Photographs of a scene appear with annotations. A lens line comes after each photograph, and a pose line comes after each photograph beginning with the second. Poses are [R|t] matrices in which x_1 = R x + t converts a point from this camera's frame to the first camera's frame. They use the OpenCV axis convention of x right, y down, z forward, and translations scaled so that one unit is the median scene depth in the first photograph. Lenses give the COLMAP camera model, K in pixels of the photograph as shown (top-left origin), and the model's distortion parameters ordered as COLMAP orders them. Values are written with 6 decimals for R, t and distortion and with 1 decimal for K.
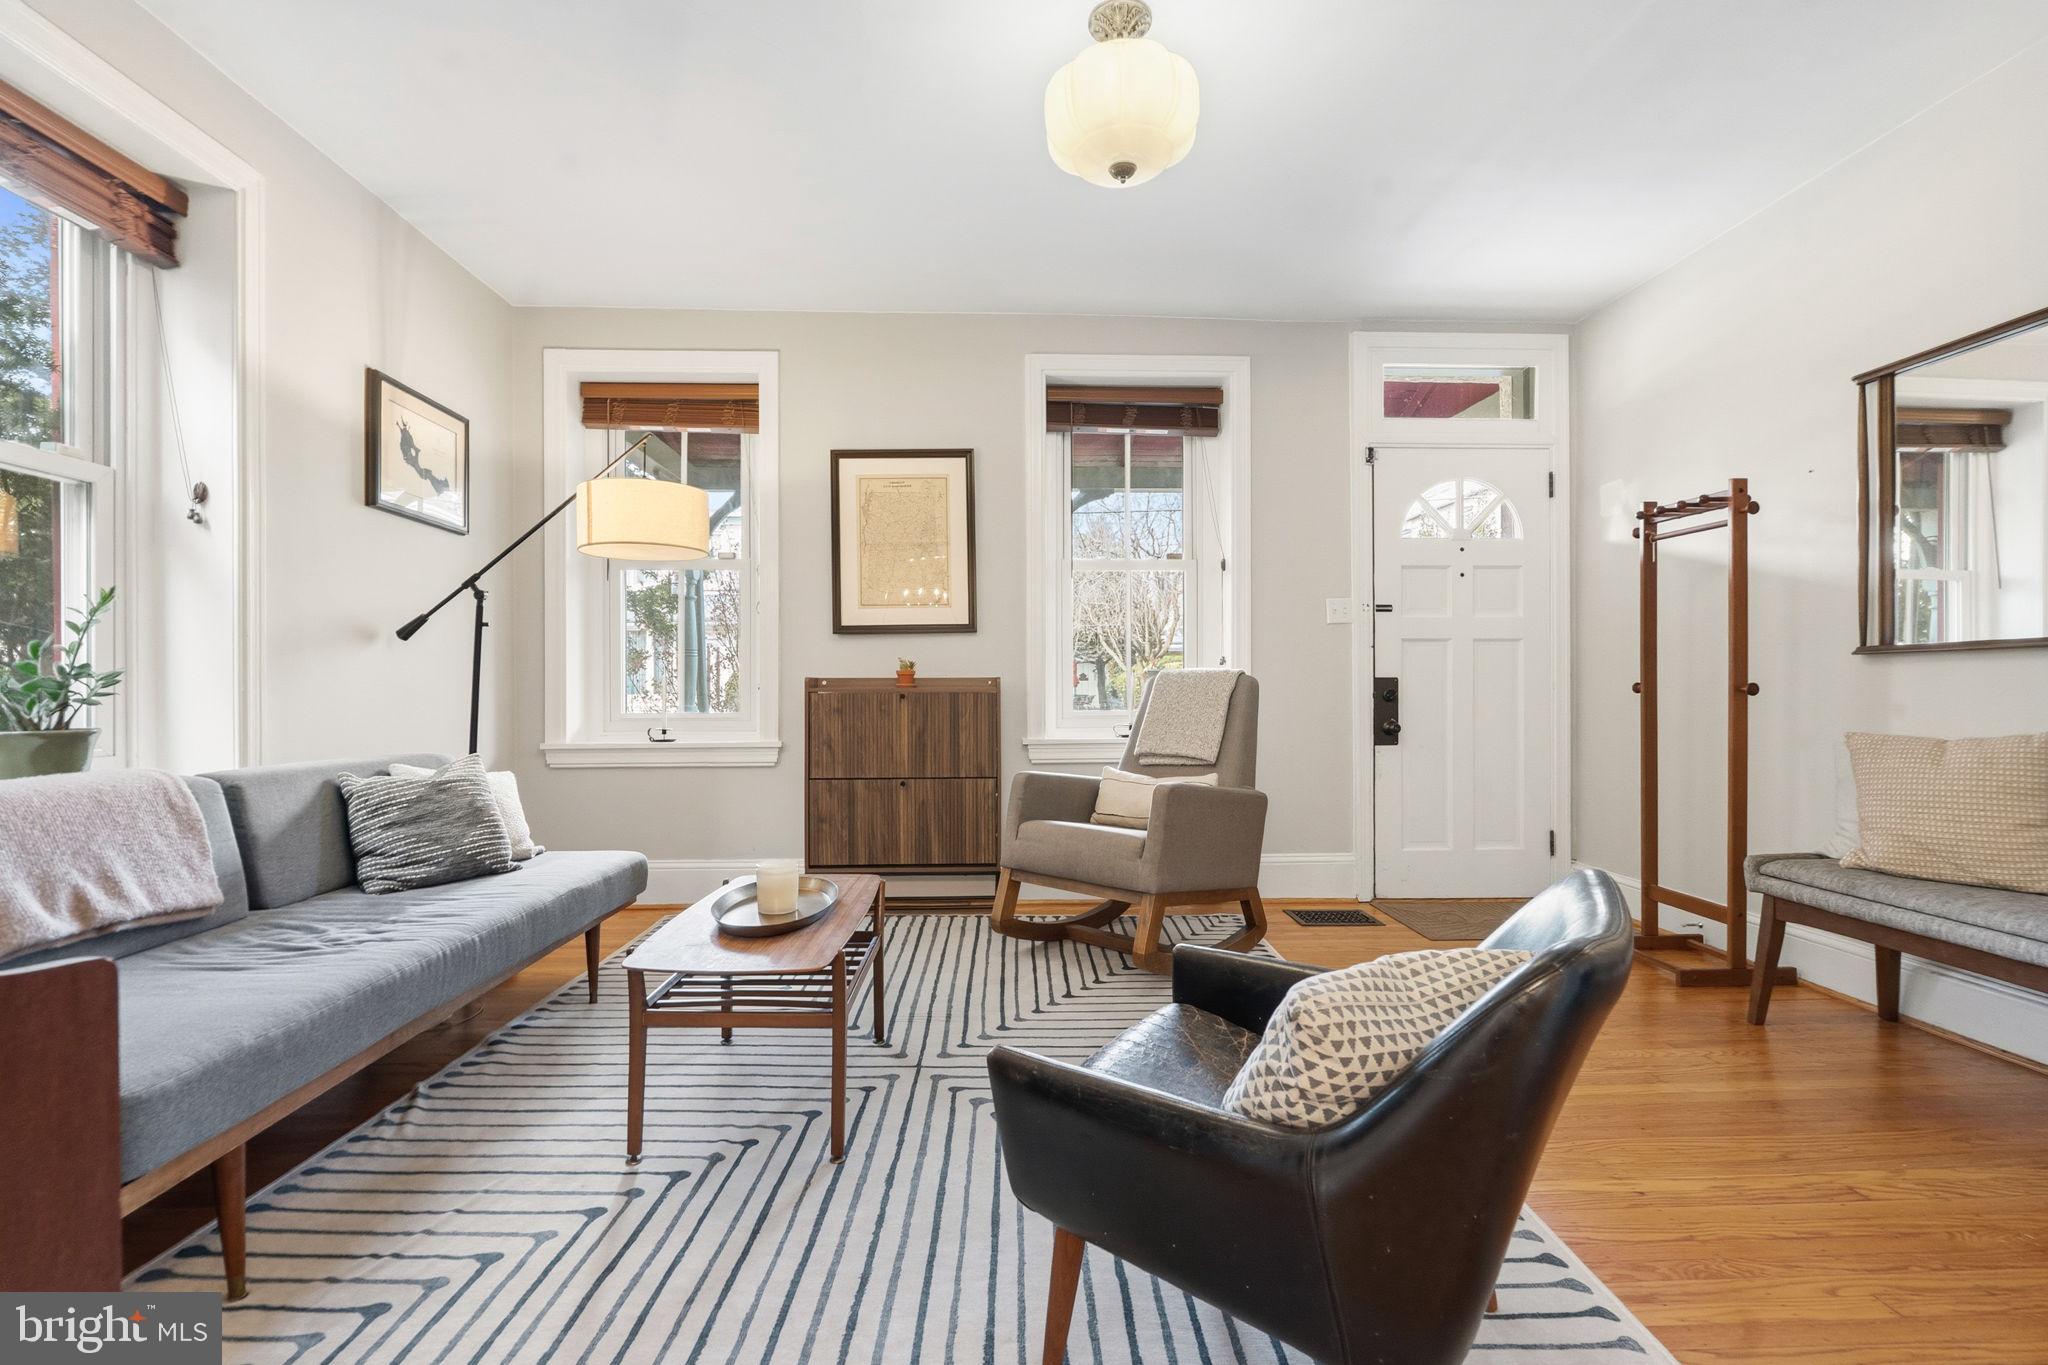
lens RADIAL K [[928.5, 0, 1014.9], [0, 928.5, 683.8], [0, 0, 1]] dist [-0.007060, 0.001780]
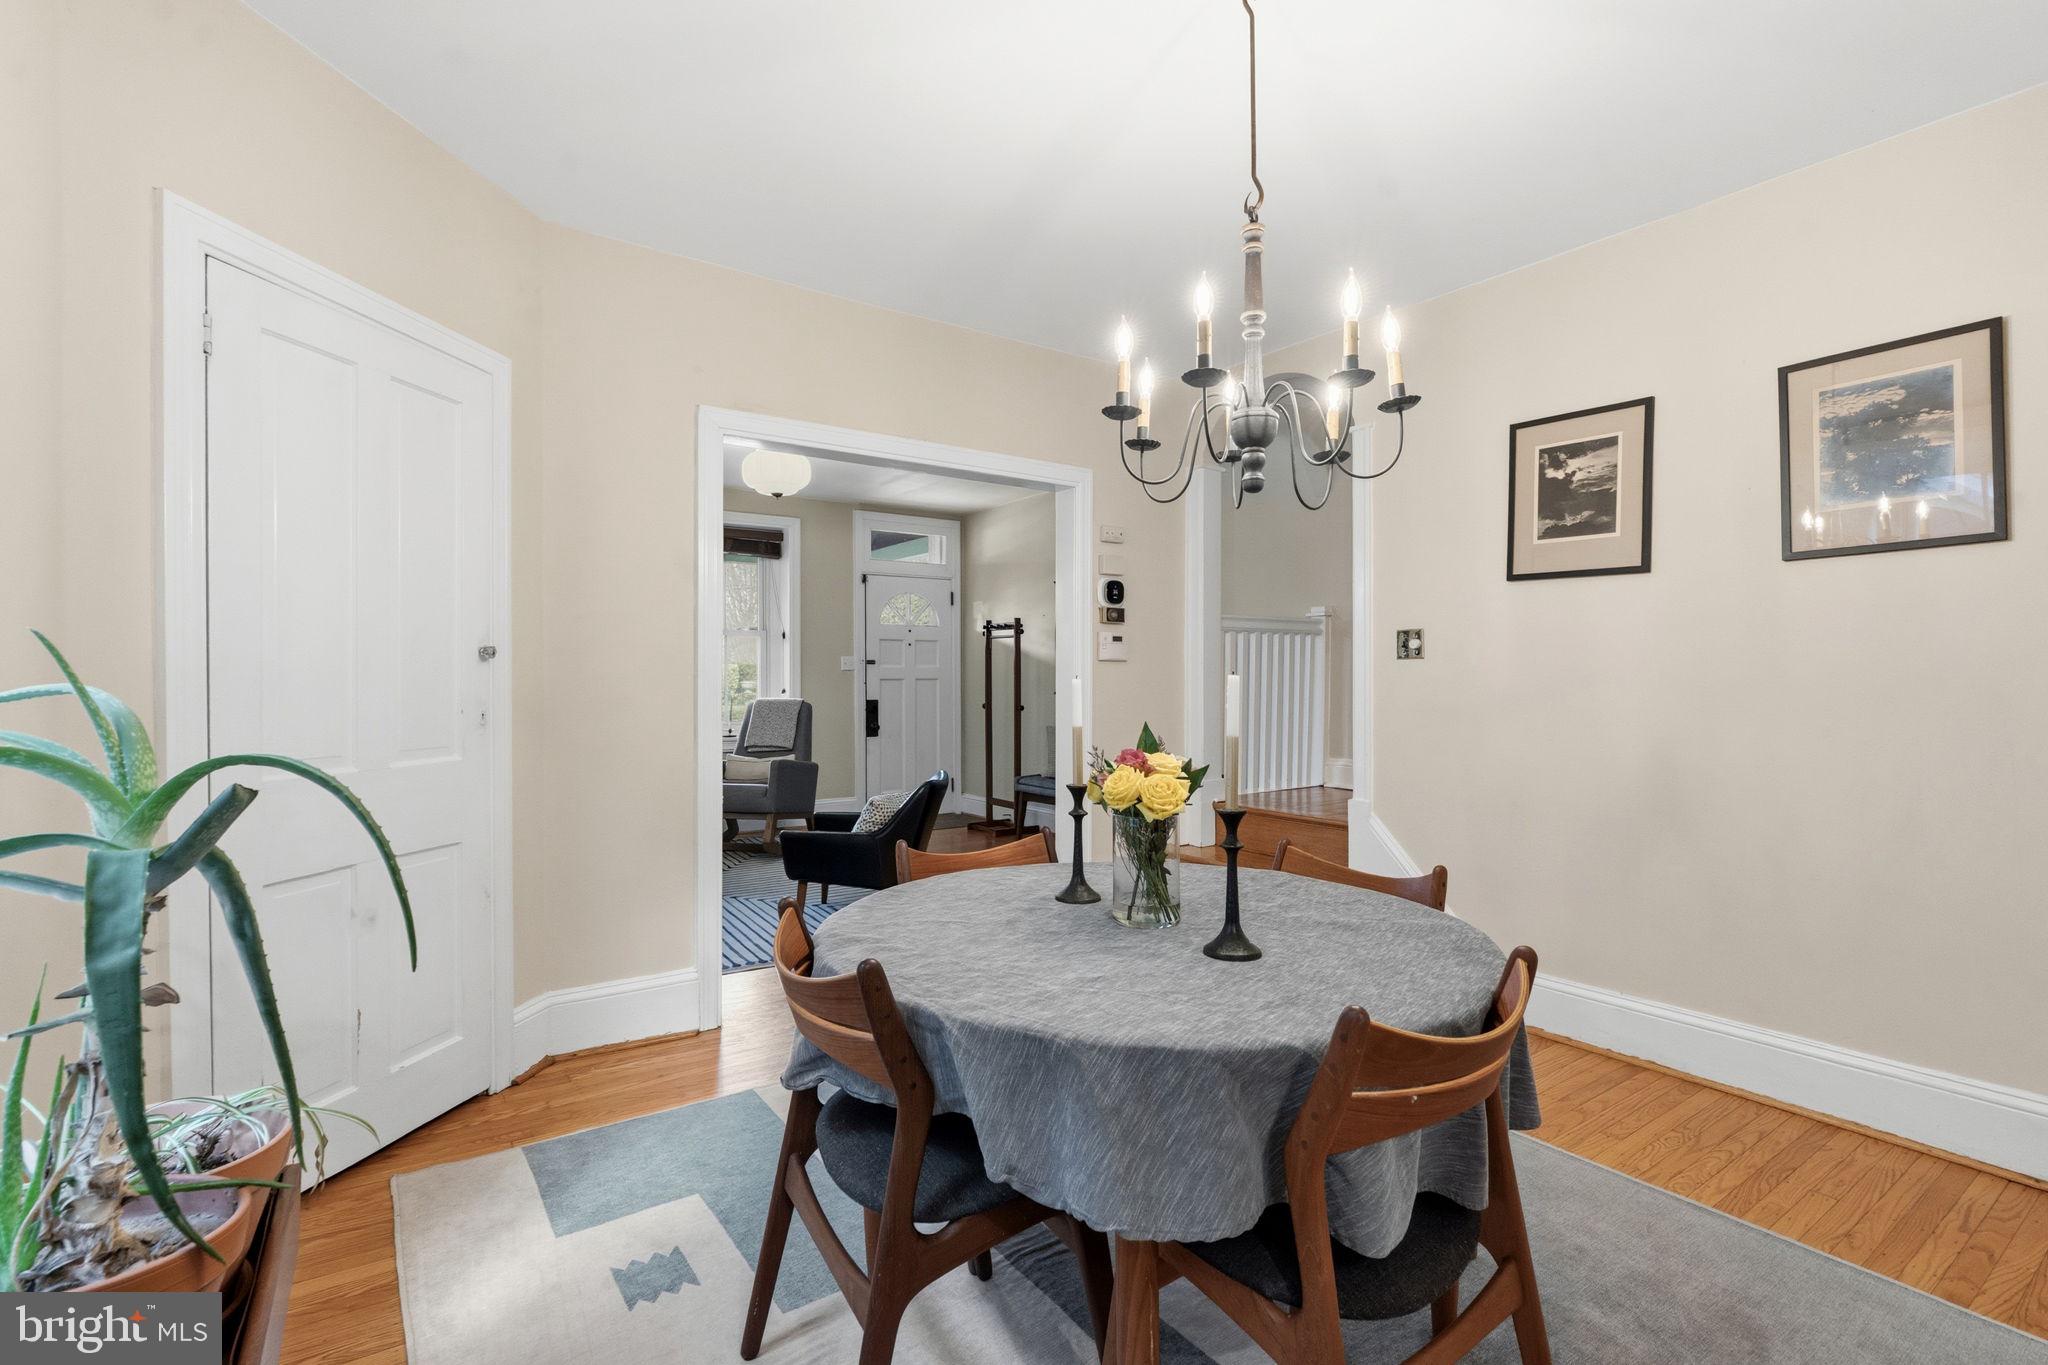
lens RADIAL K [[928.5, 0, 1022.2], [0, 928.5, 681.8], [0, 0, 1]] dist [-0.007060, 0.001780]
pose [[0.843030, -0.001938, 0.537863, -0.406430], [-0.001410, 0.999982, 0.005814, -0.064075], [-0.537864, -0.005660, 0.843013, -0.854492]]
